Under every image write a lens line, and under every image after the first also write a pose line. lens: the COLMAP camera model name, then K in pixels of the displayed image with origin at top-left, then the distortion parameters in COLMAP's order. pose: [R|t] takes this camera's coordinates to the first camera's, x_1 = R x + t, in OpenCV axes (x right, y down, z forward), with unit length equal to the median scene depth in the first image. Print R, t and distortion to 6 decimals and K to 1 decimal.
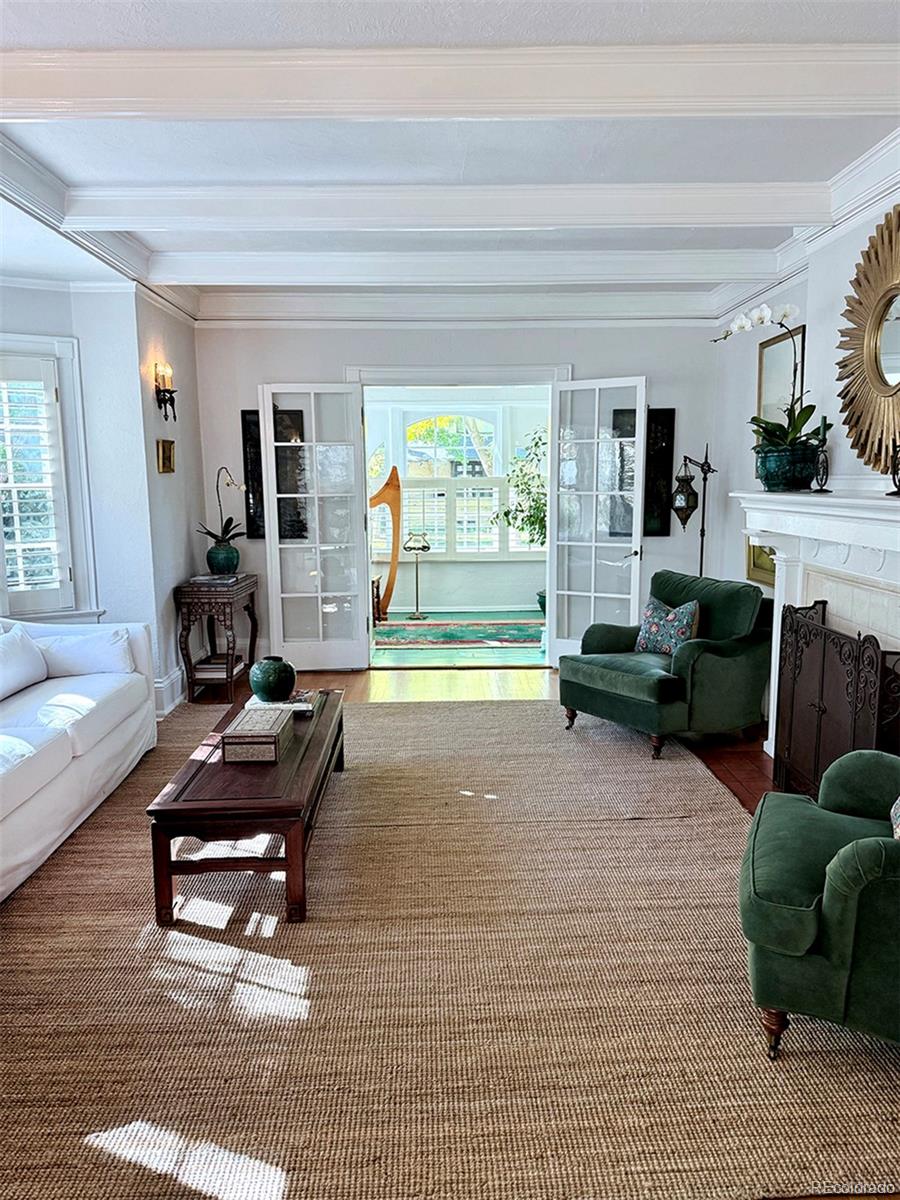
lens RADIAL K [[891.3, 0, 450.0], [0, 891.3, 600.0], [0, 0, 1]] dist [0.145319, -0.229642]
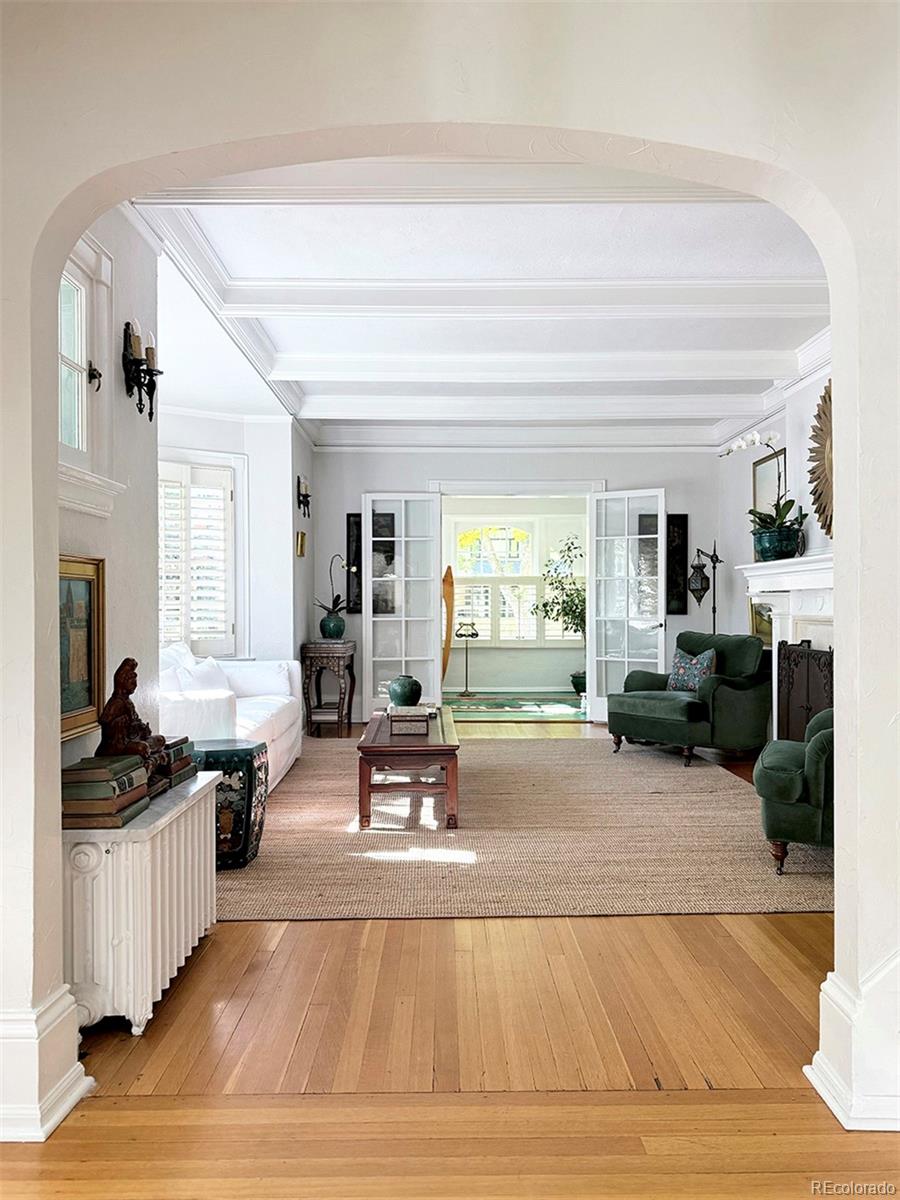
lens RADIAL K [[891.3, 0, 450.0], [0, 891.3, 600.0], [0, 0, 1]] dist [0.145319, -0.229642]
pose [[0.999970, 0.007101, -0.003095, -0.090792], [-0.007472, 0.989611, -0.143576, 0.103907], [0.002043, 0.143594, 0.989635, -0.265217]]
